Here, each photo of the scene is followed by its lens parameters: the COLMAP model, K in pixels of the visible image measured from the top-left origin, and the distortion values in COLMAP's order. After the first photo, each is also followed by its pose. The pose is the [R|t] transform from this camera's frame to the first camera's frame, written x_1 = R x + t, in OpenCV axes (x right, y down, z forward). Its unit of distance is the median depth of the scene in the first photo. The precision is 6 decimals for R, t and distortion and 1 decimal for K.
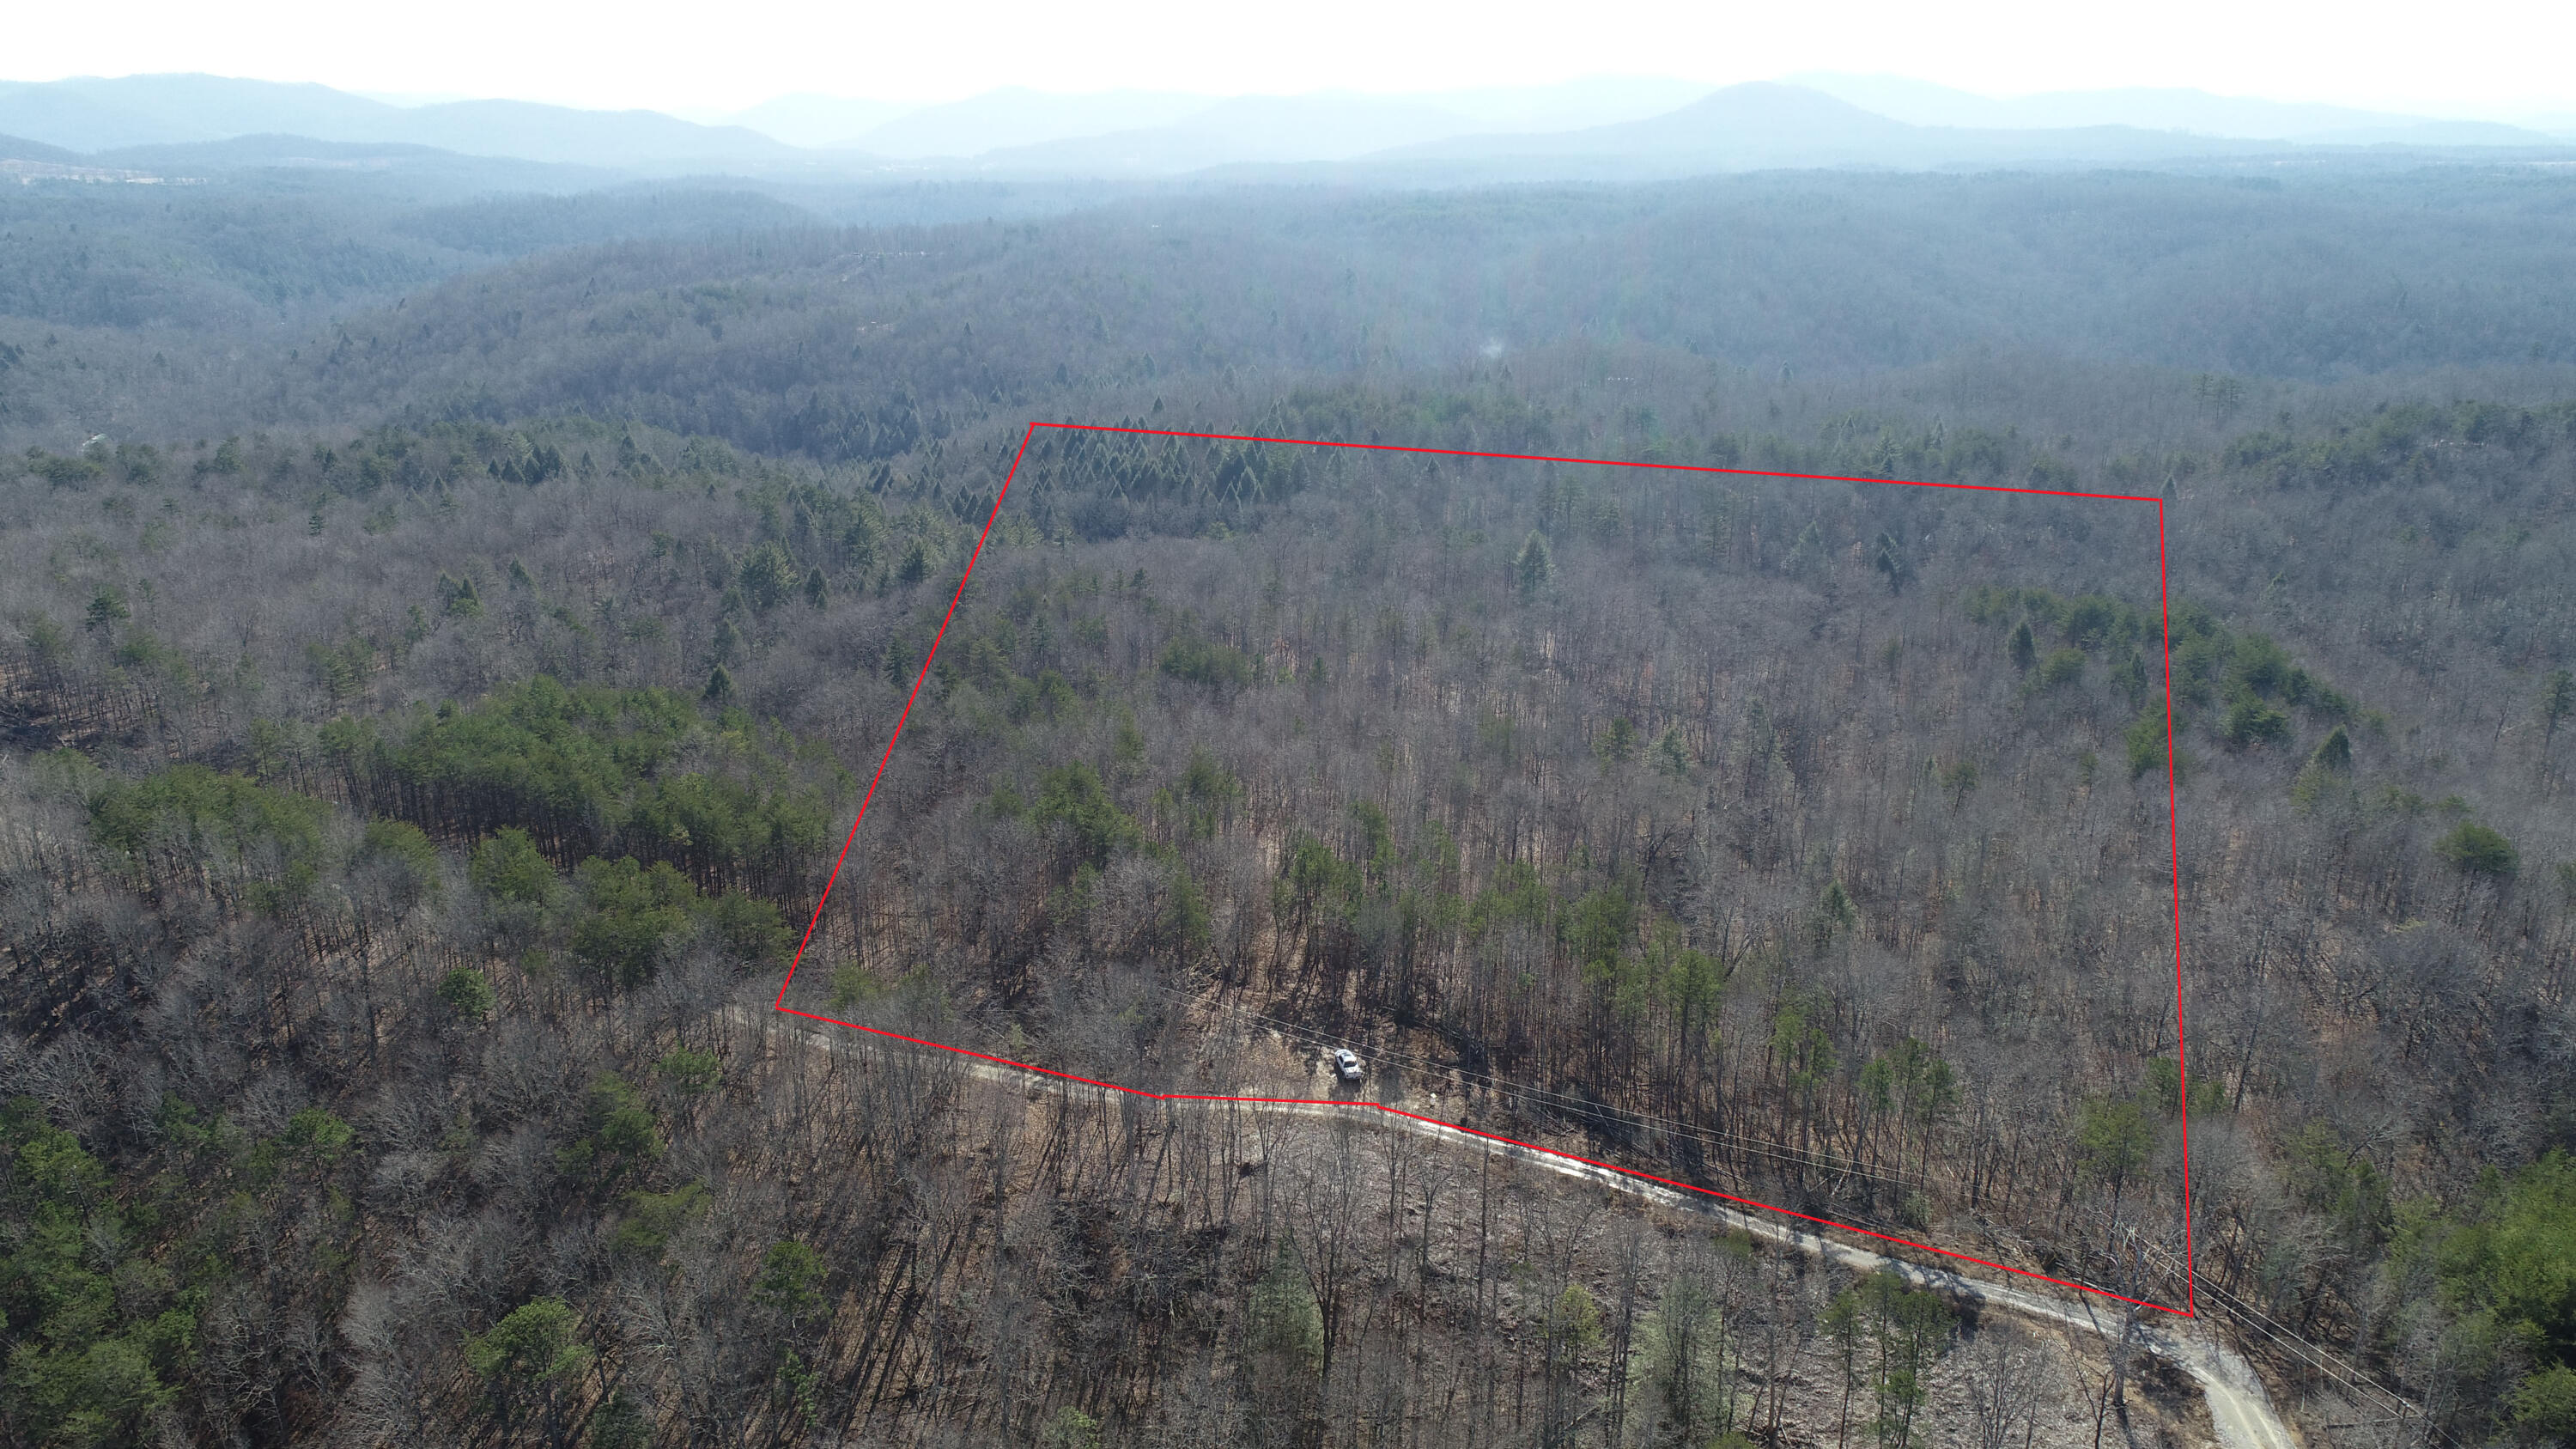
lens RADIAL K [[1747.3, 0, 1286.0], [0, 1747.3, 730.9], [0, 0, 1]] dist [0.005783, -0.001347]
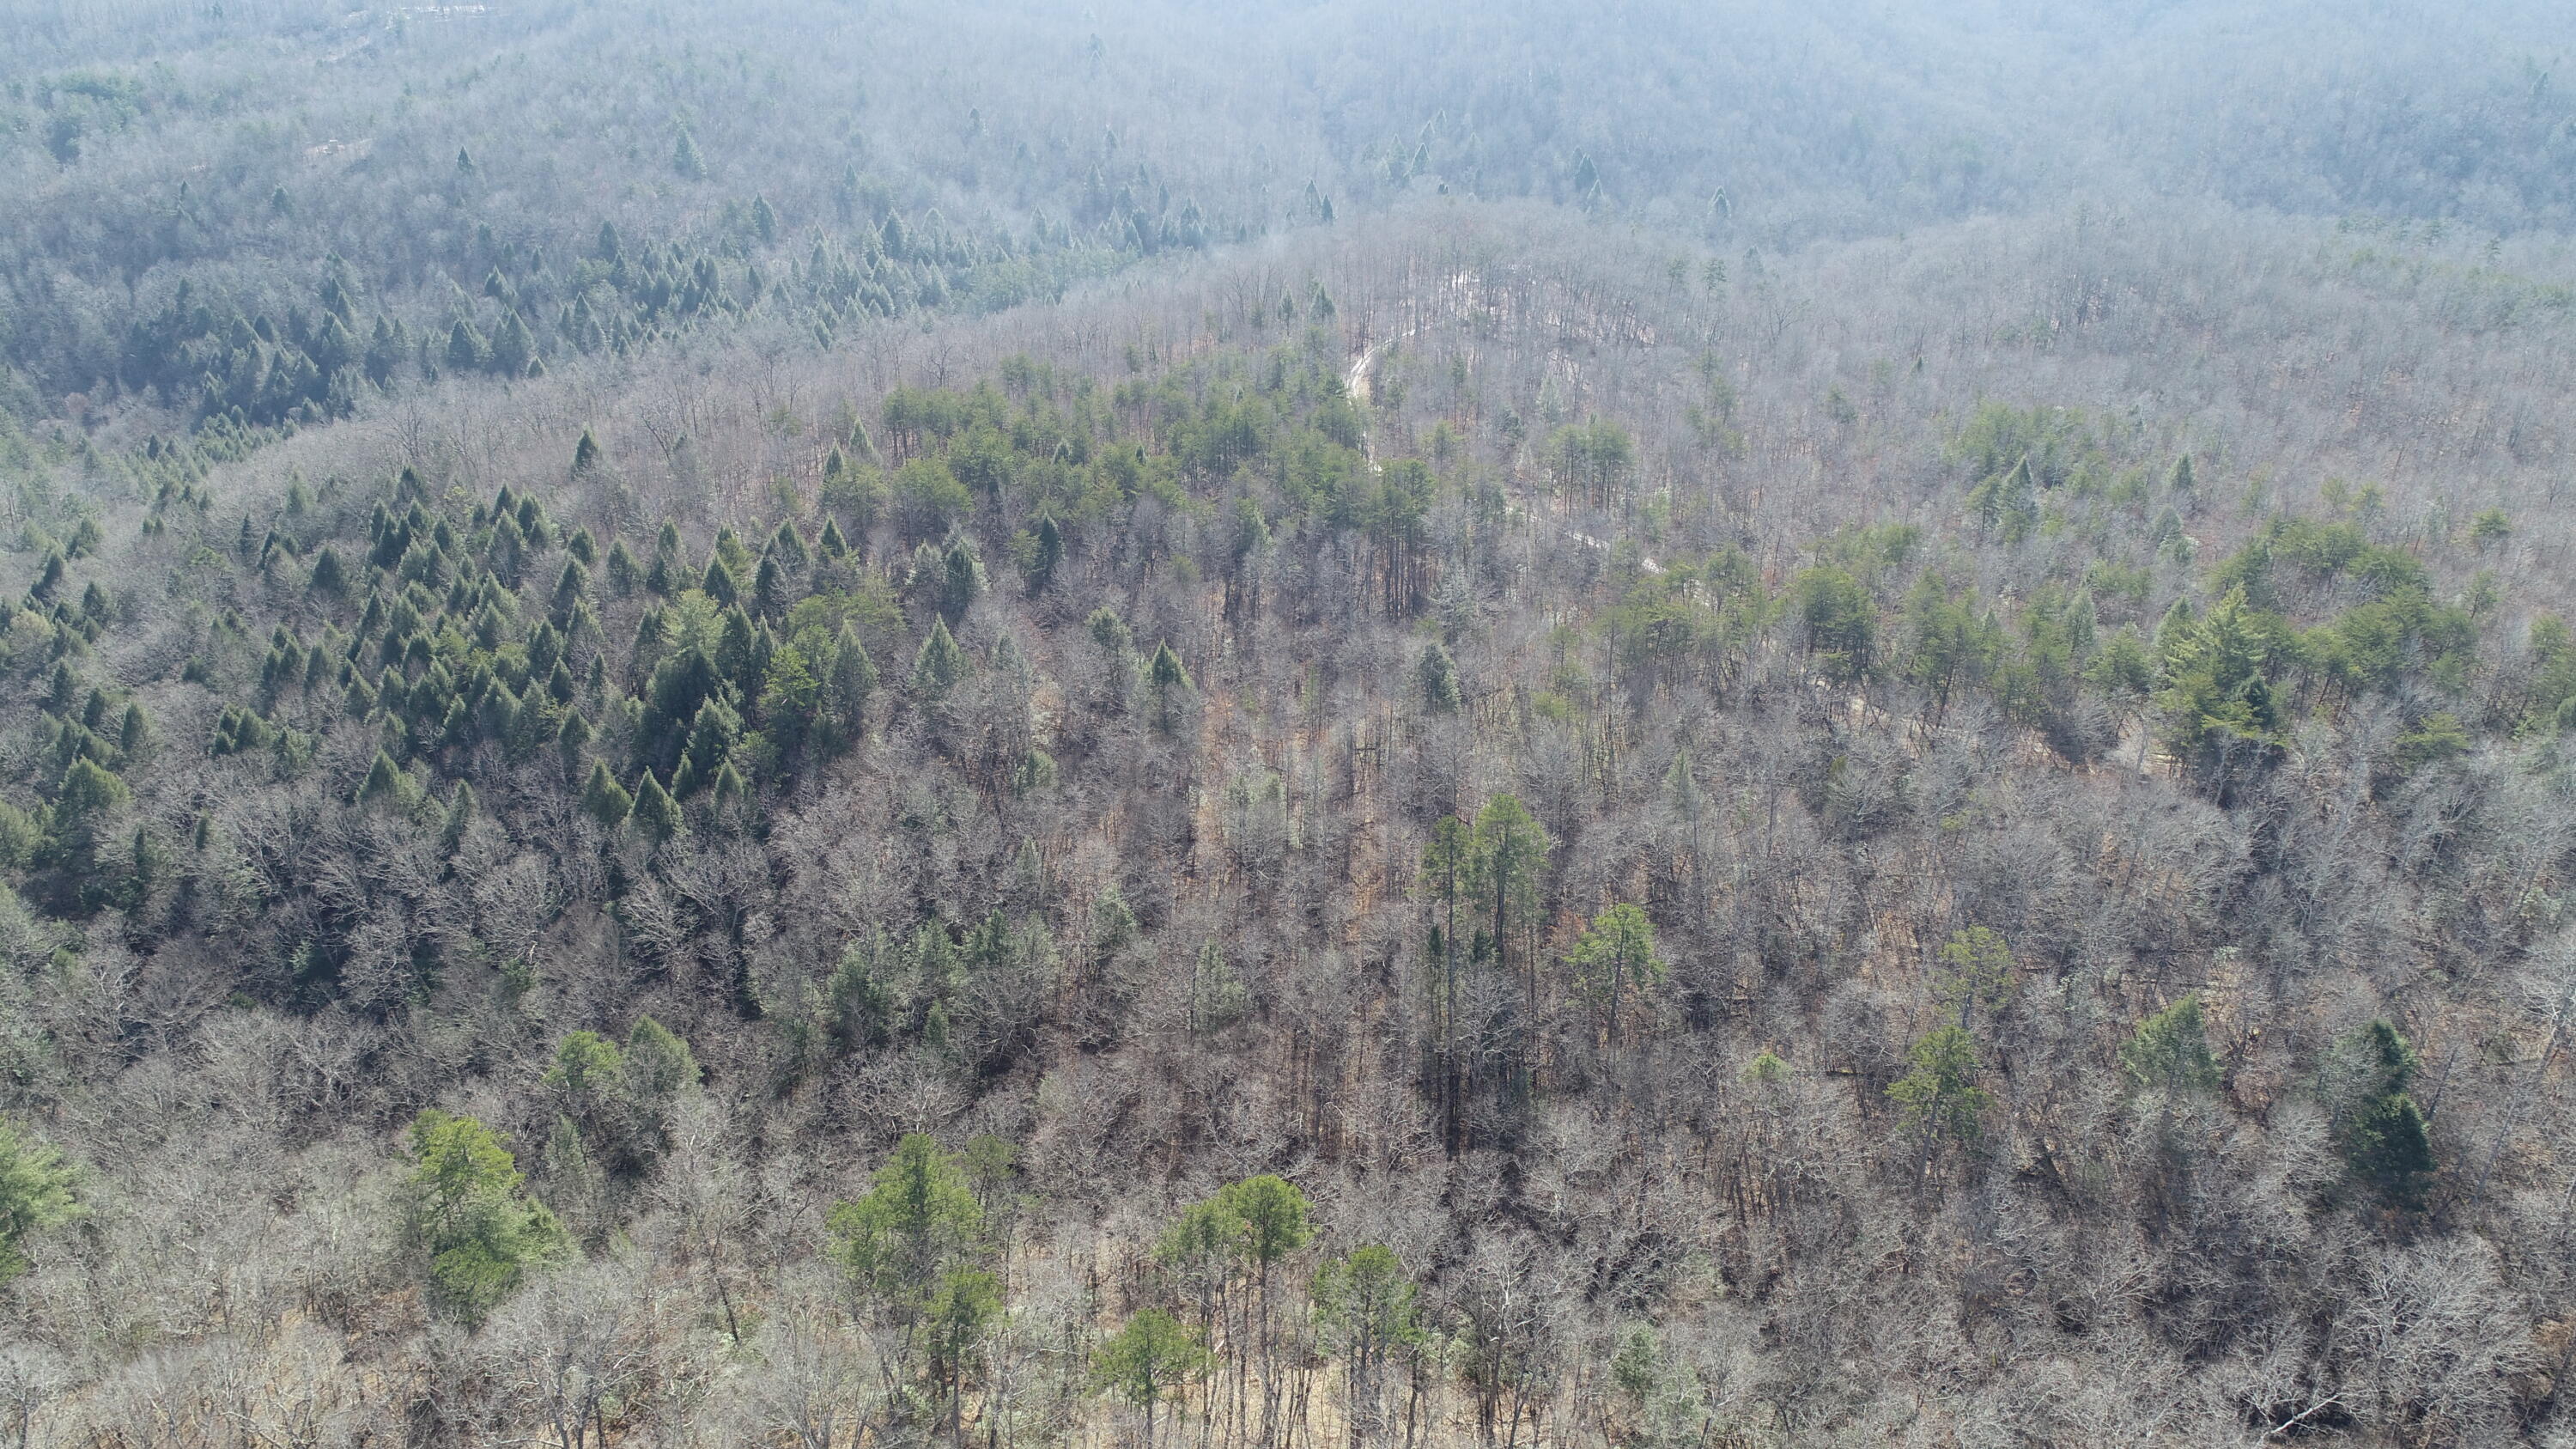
lens RADIAL K [[1747.3, 0, 1291.8], [0, 1747.3, 719.5], [0, 0, 1]] dist [0.005783, -0.001347]
pose [[0.993839, -0.044727, 0.101411, 0.064466], [0.029979, 0.989334, 0.142546, -0.180631], [-0.106705, -0.138627, 0.984579, 0.521964]]
